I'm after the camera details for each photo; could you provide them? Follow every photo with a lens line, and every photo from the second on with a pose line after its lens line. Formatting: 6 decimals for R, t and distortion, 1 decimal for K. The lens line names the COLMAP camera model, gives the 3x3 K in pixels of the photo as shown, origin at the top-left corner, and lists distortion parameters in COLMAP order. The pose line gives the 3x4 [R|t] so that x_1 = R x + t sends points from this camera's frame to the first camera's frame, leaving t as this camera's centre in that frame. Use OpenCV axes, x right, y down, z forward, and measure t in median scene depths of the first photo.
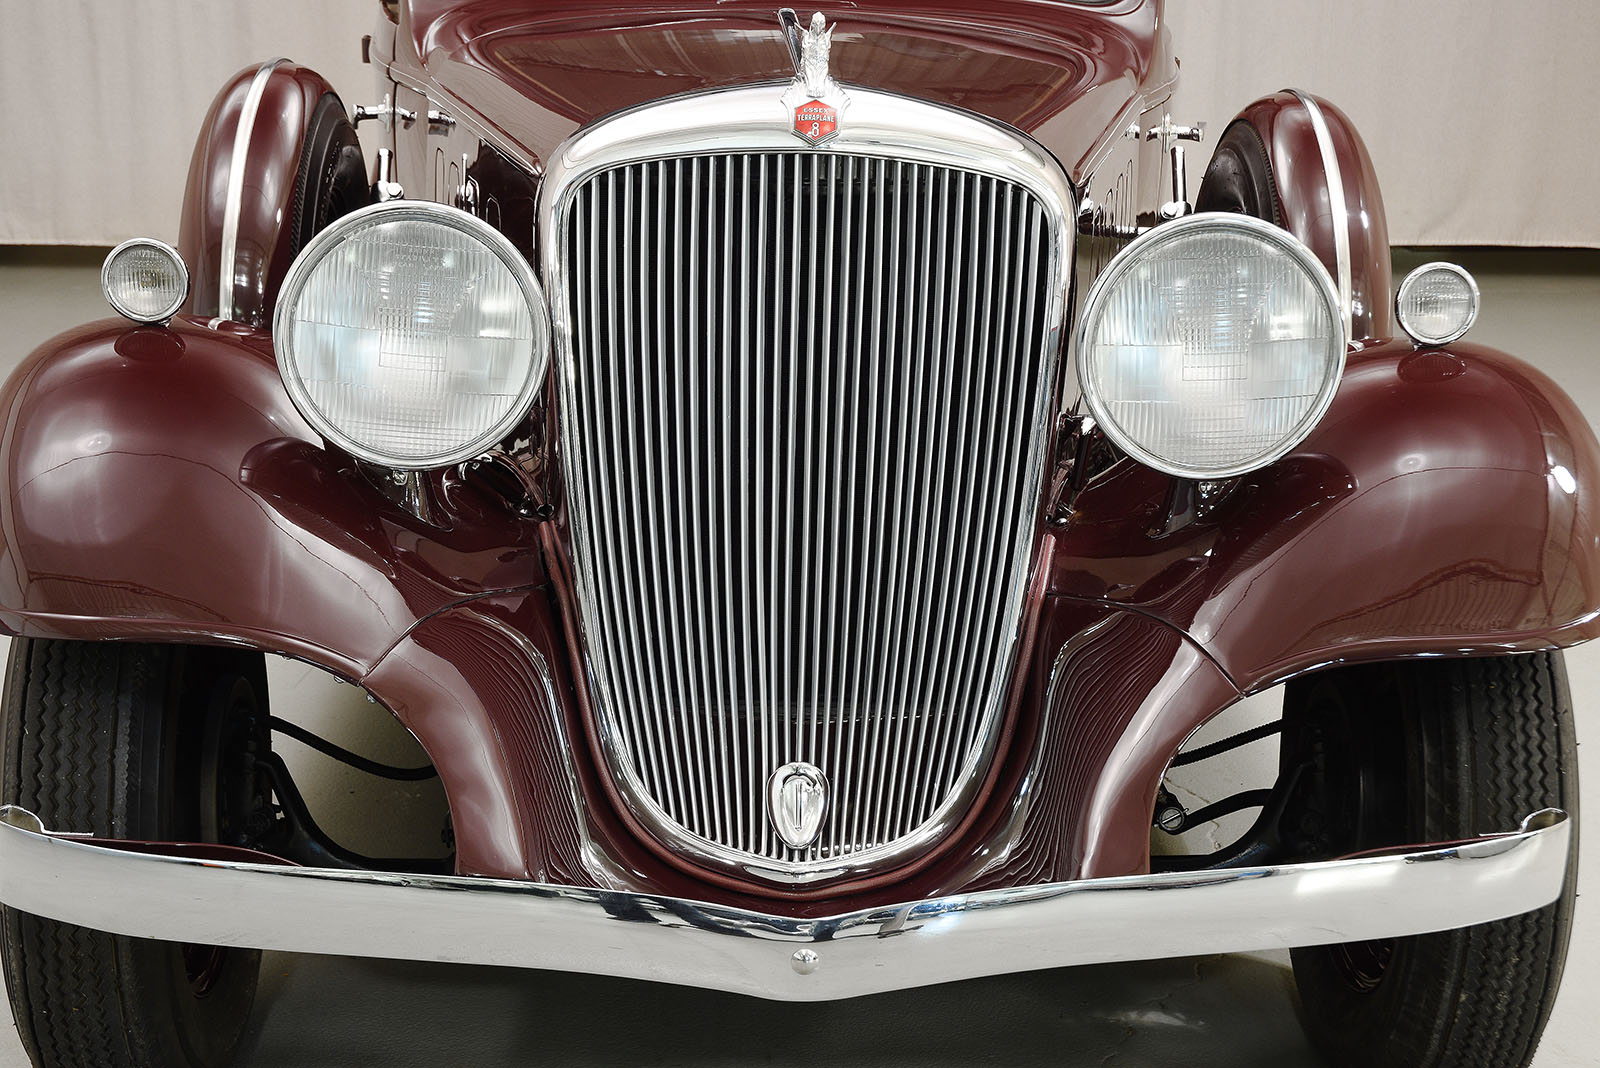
lens RADIAL K [[2556.5, 0, 800.0], [0, 2556.5, 534.0], [0, 0, 1]] dist [0.049540, 0.107378]
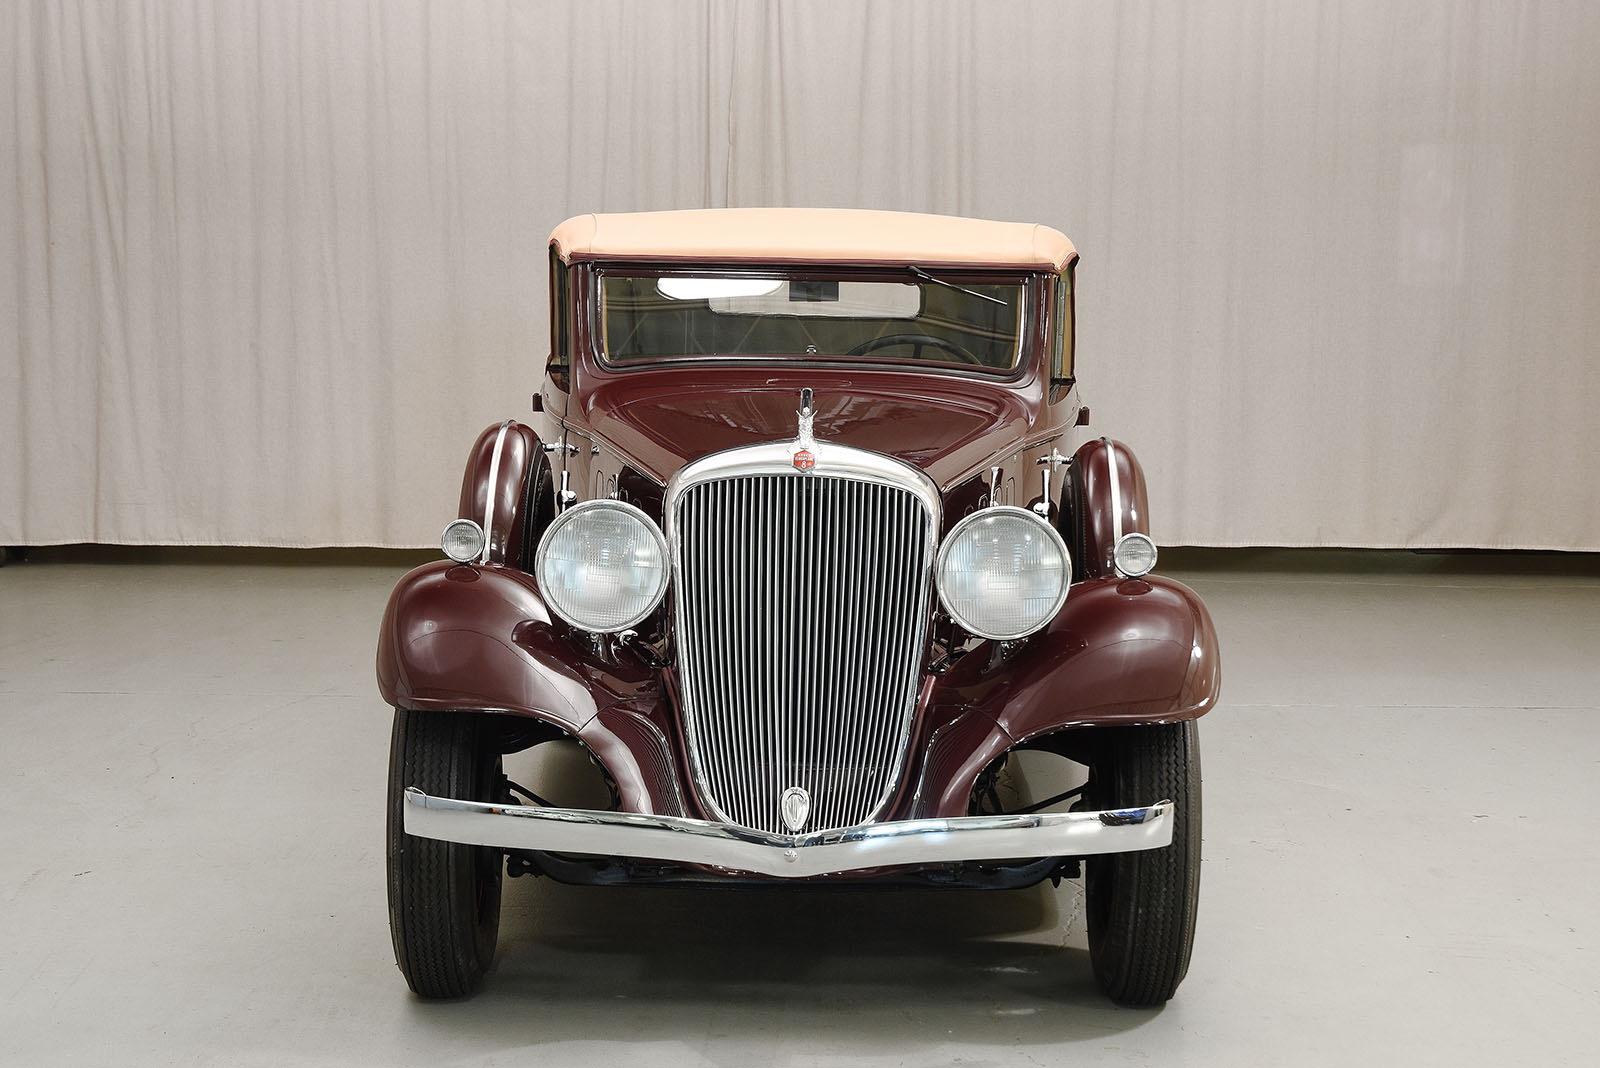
lens RADIAL K [[2928.2, 0, 828.7], [0, 2928.2, 538.3], [0, 0, 1]] dist [0.147594, 0.125803]
pose [[0.999649, 0.001256, -0.026470, 0.082900], [-0.004454, 0.992632, -0.121082, 0.171065], [0.026123, 0.121158, 0.992289, -1.225966]]
